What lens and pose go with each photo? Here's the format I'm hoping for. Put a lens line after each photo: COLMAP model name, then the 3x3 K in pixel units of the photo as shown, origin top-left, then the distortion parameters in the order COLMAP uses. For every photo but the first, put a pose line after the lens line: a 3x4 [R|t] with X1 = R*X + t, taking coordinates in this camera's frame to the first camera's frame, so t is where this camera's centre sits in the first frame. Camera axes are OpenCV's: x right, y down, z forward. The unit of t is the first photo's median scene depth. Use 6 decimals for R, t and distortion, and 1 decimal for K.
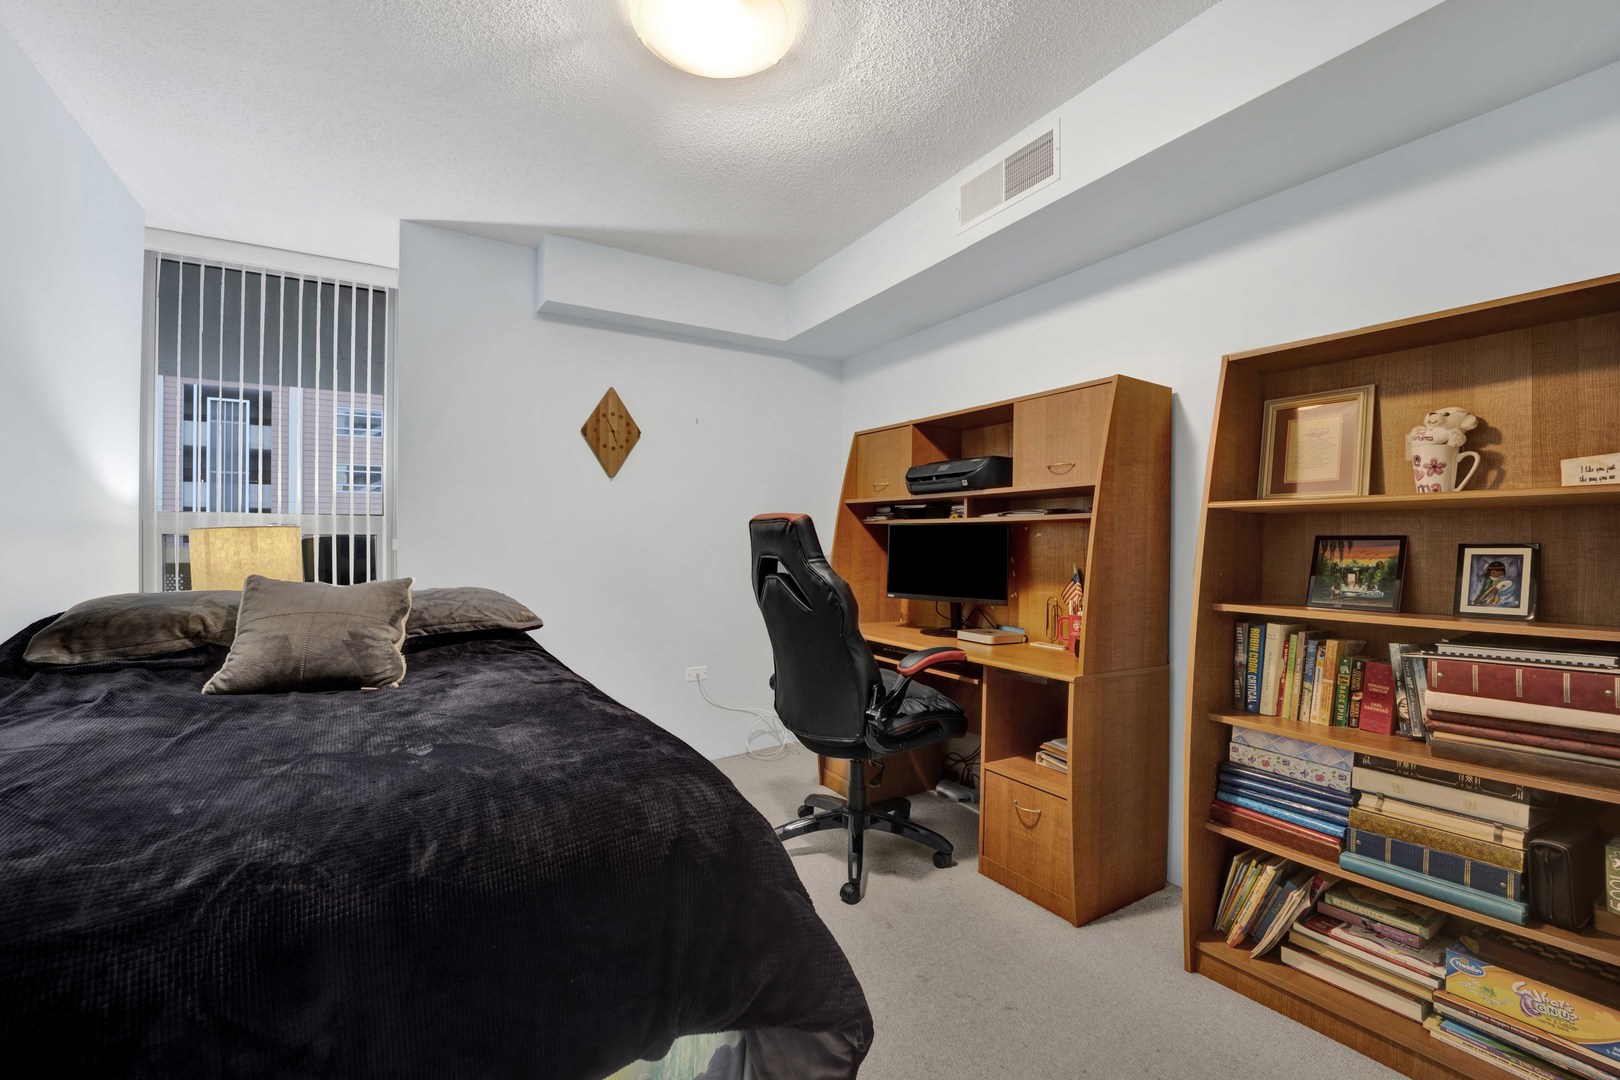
lens RADIAL K [[682.0, 0, 791.8], [0, 682.0, 534.8], [0, 0, 1]] dist [-0.022119, 0.000285]
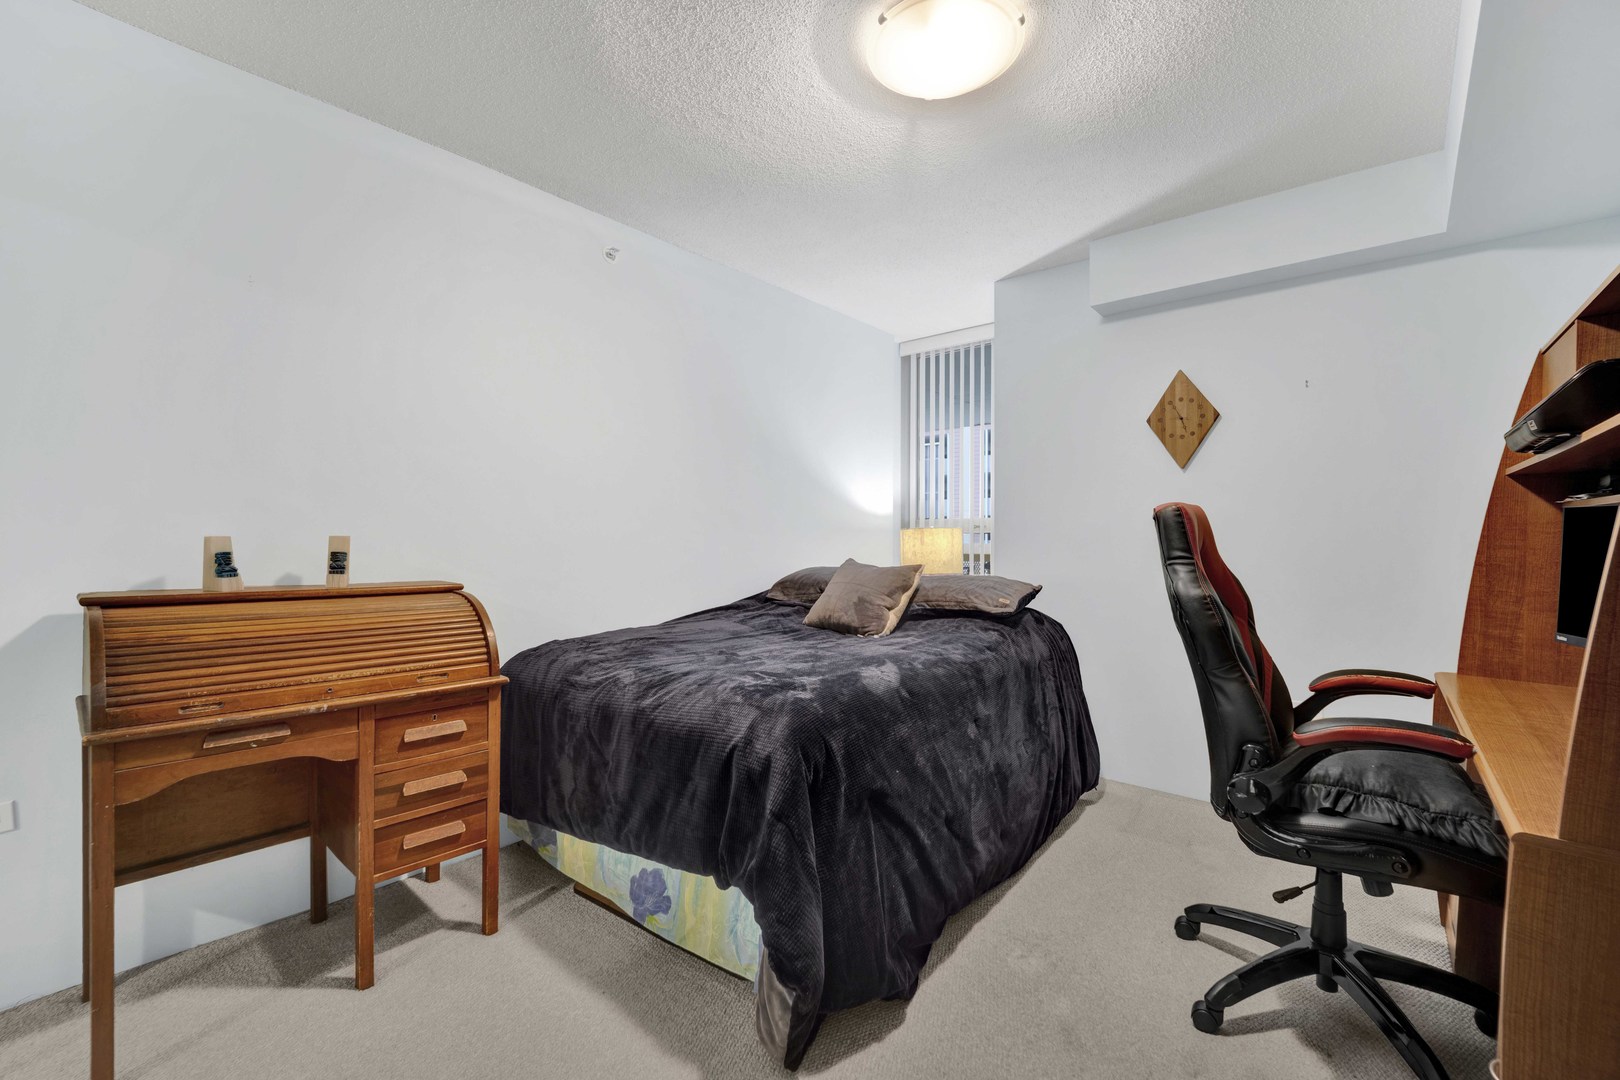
lens RADIAL K [[660.7, 0, 810.0], [0, 660.7, 540.0], [0, 0, 1]] dist [0.000832, 0.000116]
pose [[0.324771, 0.000305, -0.945793, 0.444848], [0.005550, 0.999982, 0.002228, 0.006684], [0.945776, -0.005973, 0.324764, 0.260231]]
